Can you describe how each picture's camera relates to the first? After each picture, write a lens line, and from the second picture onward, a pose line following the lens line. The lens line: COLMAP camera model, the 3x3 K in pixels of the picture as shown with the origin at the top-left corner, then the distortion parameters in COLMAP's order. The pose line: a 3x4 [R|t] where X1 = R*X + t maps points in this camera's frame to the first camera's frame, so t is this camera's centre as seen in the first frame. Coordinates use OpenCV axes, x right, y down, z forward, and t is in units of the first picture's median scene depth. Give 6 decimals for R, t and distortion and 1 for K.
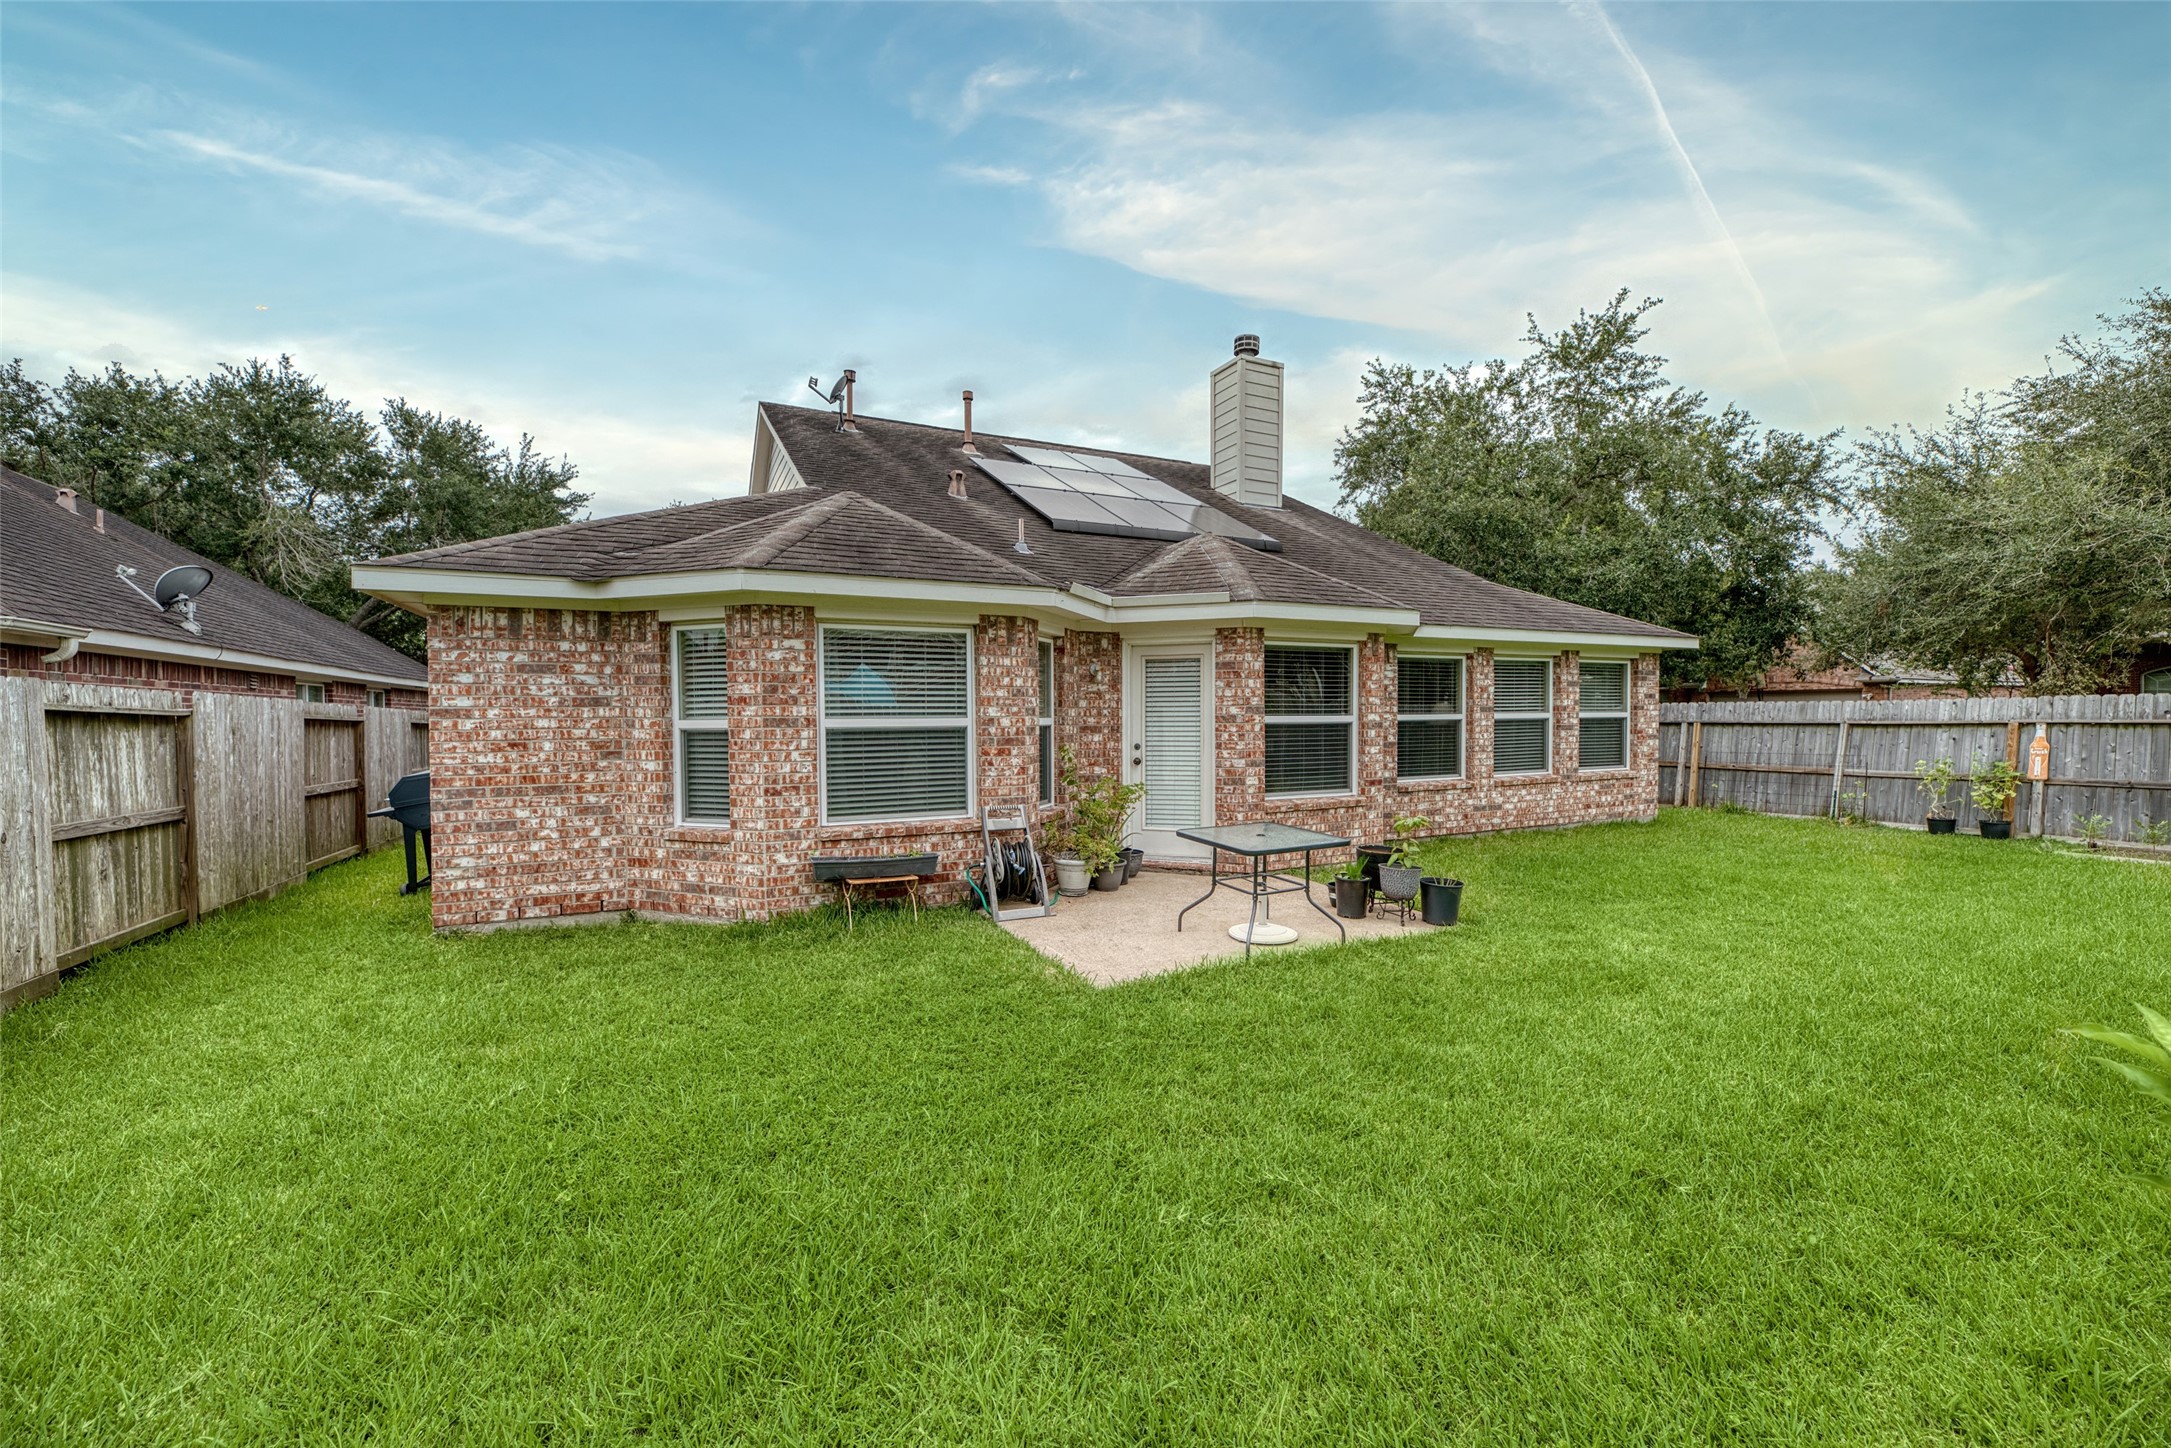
lens RADIAL K [[874.0, 0, 1098.9], [0, 874.0, 732.6], [0, 0, 1]] dist [0.003701, -0.001660]
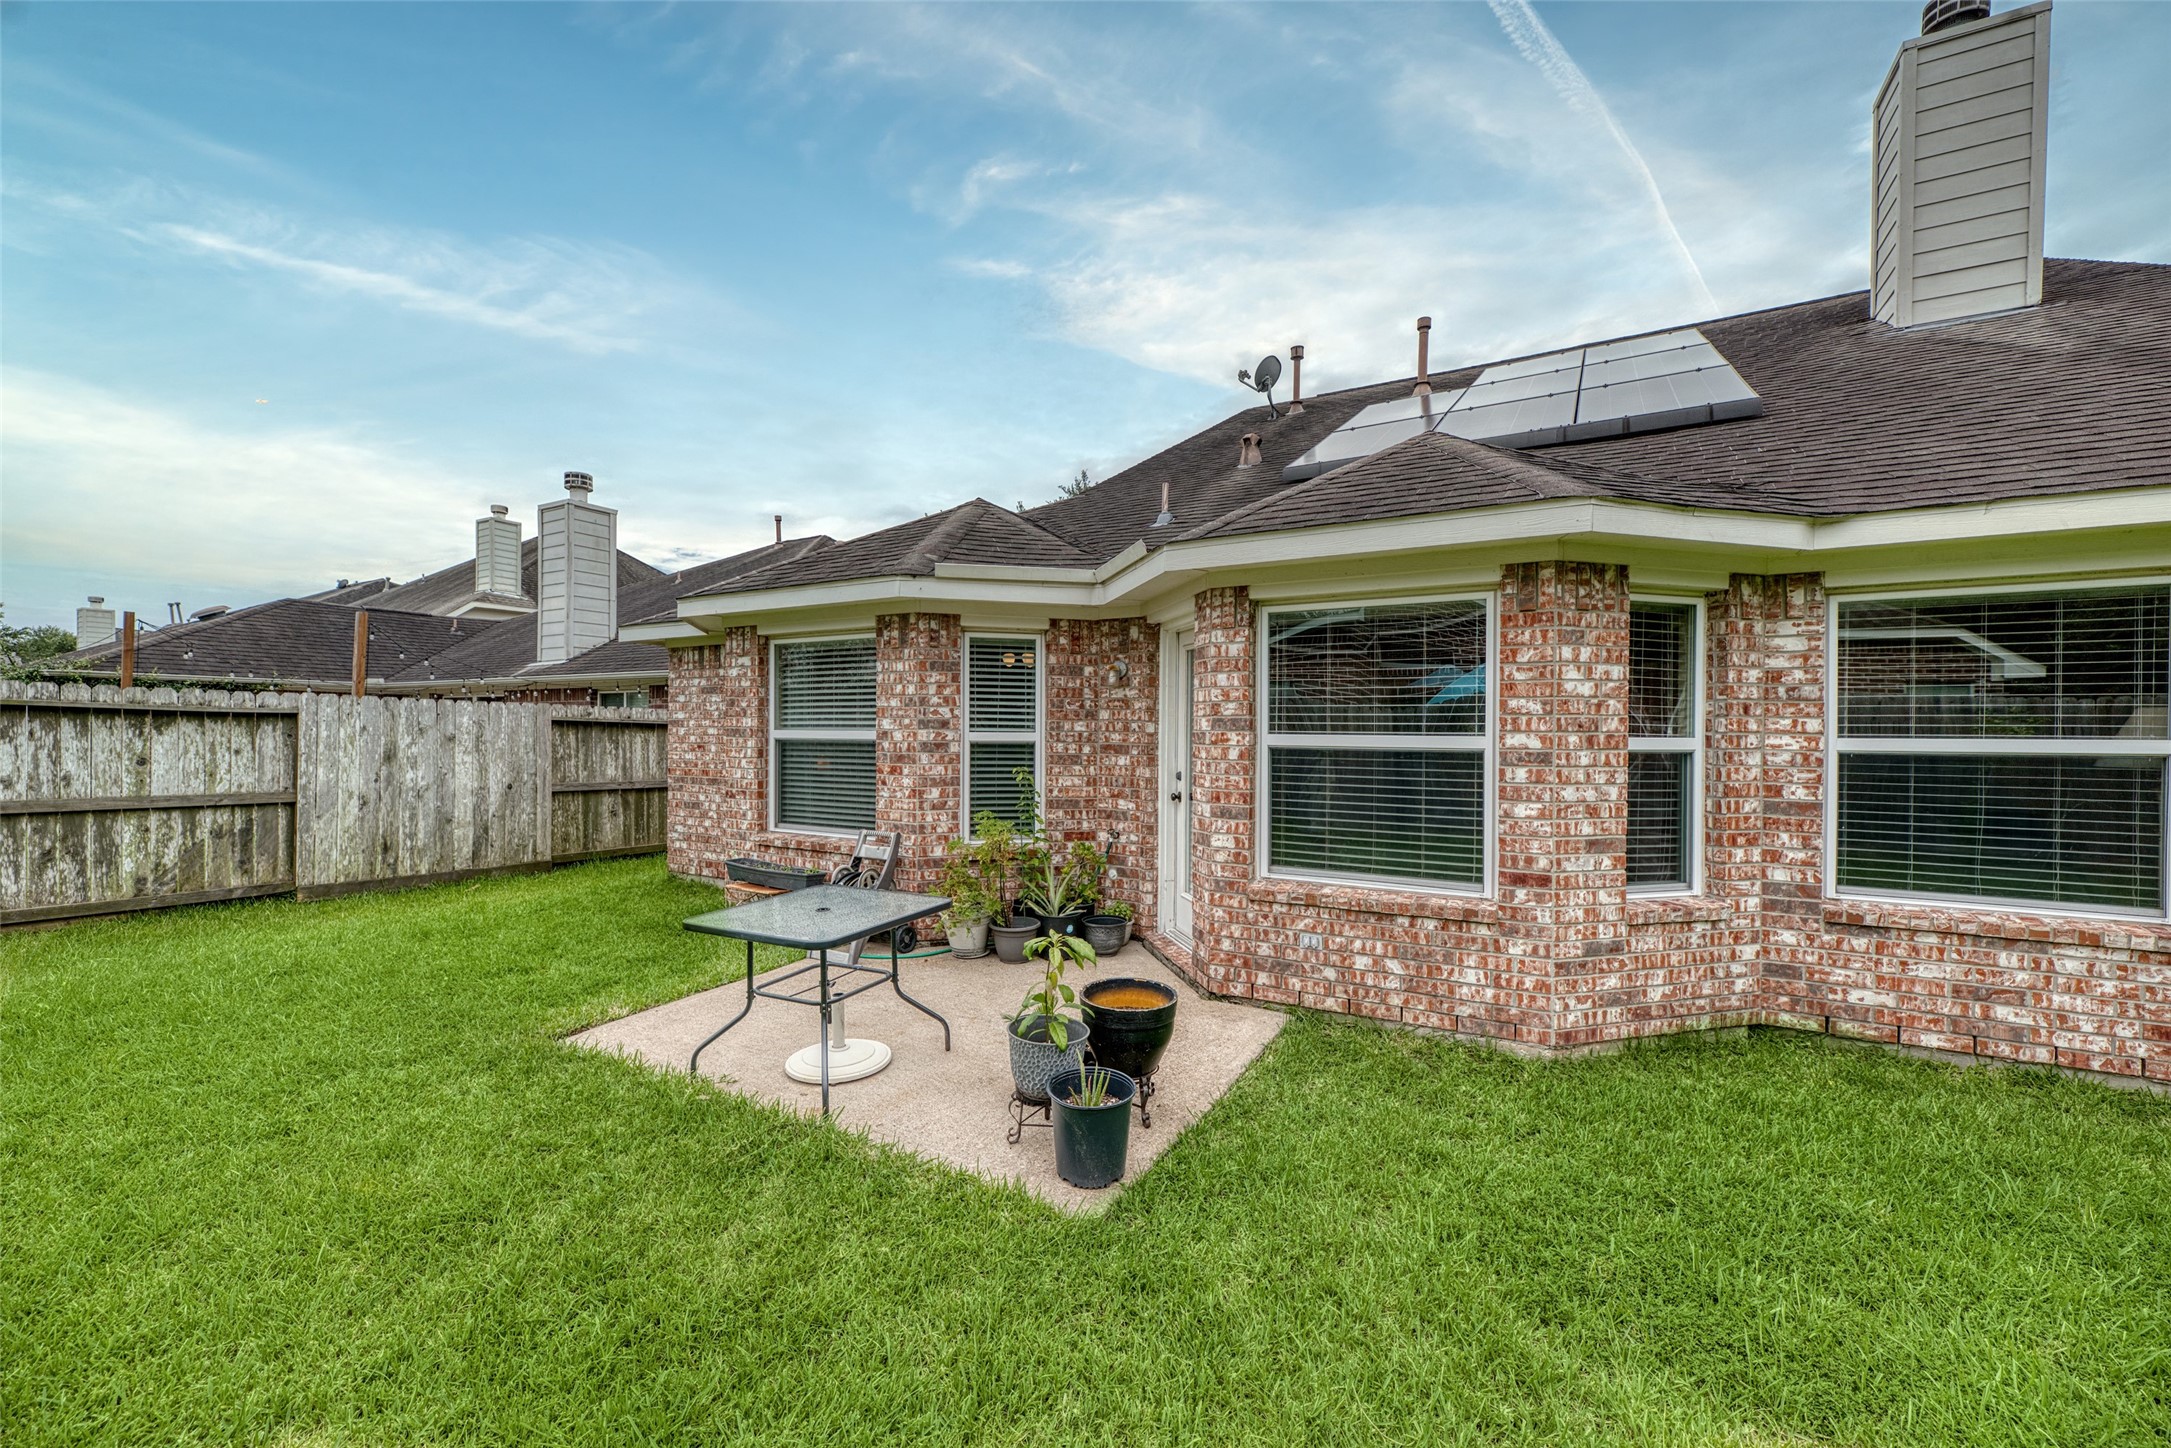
lens RADIAL K [[874.0, 0, 1035.4], [0, 874.0, 718.5], [0, 0, 1]] dist [0.003701, -0.001660]
pose [[0.542619, 0.000331, -0.839979, 0.580355], [-0.024463, 0.999582, -0.015409, -0.016255], [0.839623, 0.028910, 0.542400, 0.534257]]
